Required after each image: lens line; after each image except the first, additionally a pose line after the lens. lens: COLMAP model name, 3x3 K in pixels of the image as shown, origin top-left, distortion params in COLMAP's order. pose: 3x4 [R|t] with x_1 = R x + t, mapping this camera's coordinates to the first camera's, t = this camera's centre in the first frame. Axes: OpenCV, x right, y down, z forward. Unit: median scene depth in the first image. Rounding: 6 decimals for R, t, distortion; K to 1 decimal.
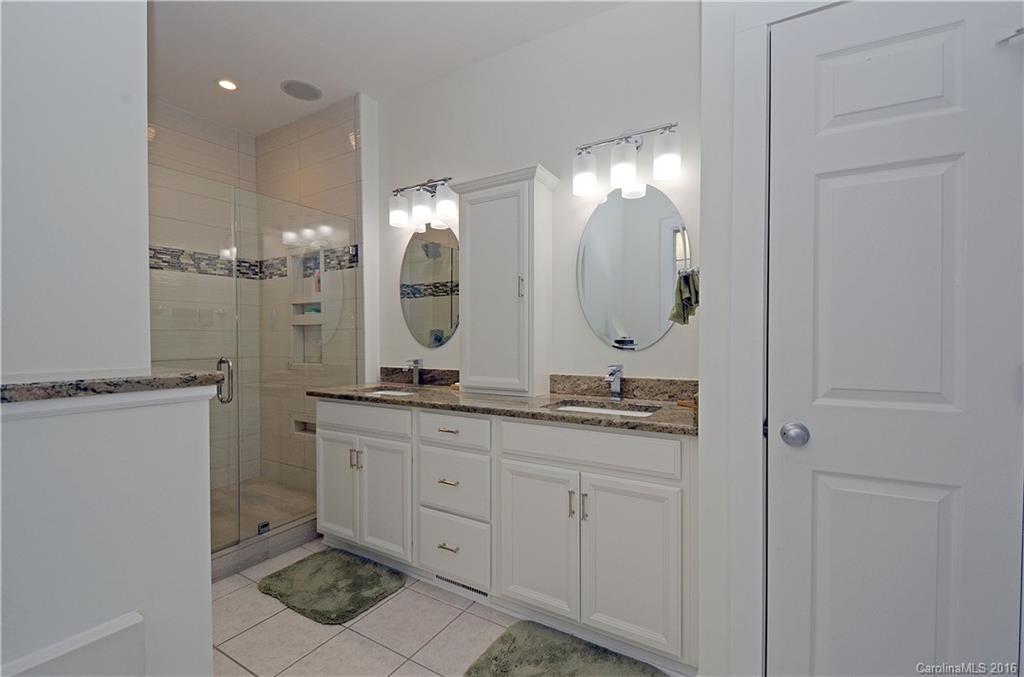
lens RADIAL K [[444.1, 0, 514.1], [0, 444.1, 340.5], [0, 0, 1]] dist [0.016292, -0.000339]
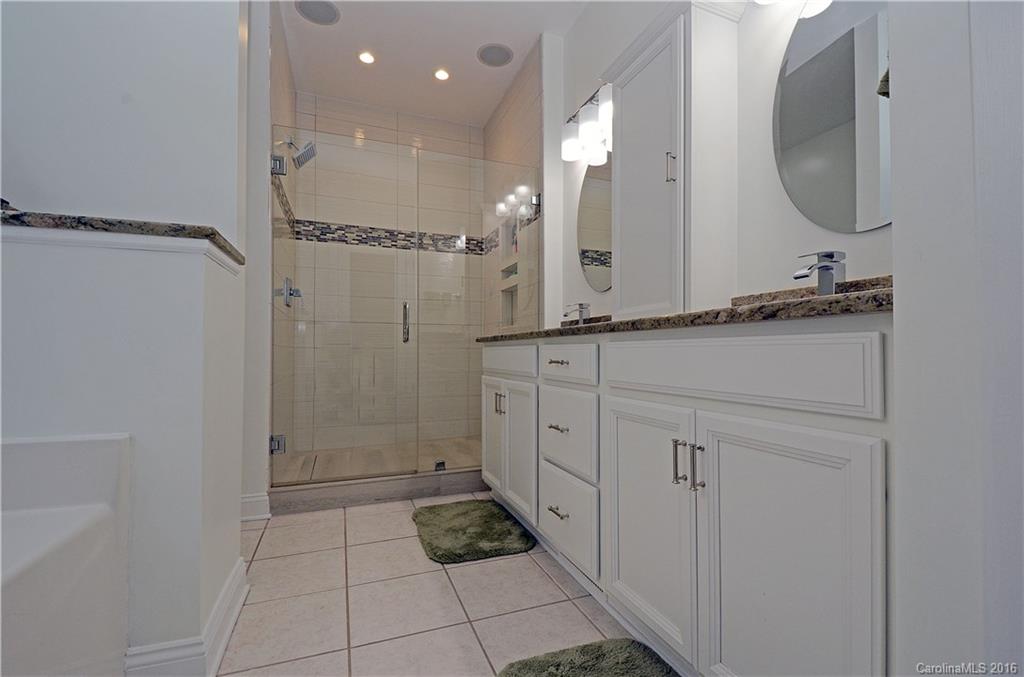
lens RADIAL K [[446.4, 0, 515.7], [0, 446.4, 344.3], [0, 0, 1]] dist [0.022837, 0.000111]
pose [[0.791578, -0.010367, -0.610981, 0.267592], [-0.005287, 0.999702, -0.023813, 0.185302], [0.611046, 0.022080, 0.791287, 0.319526]]
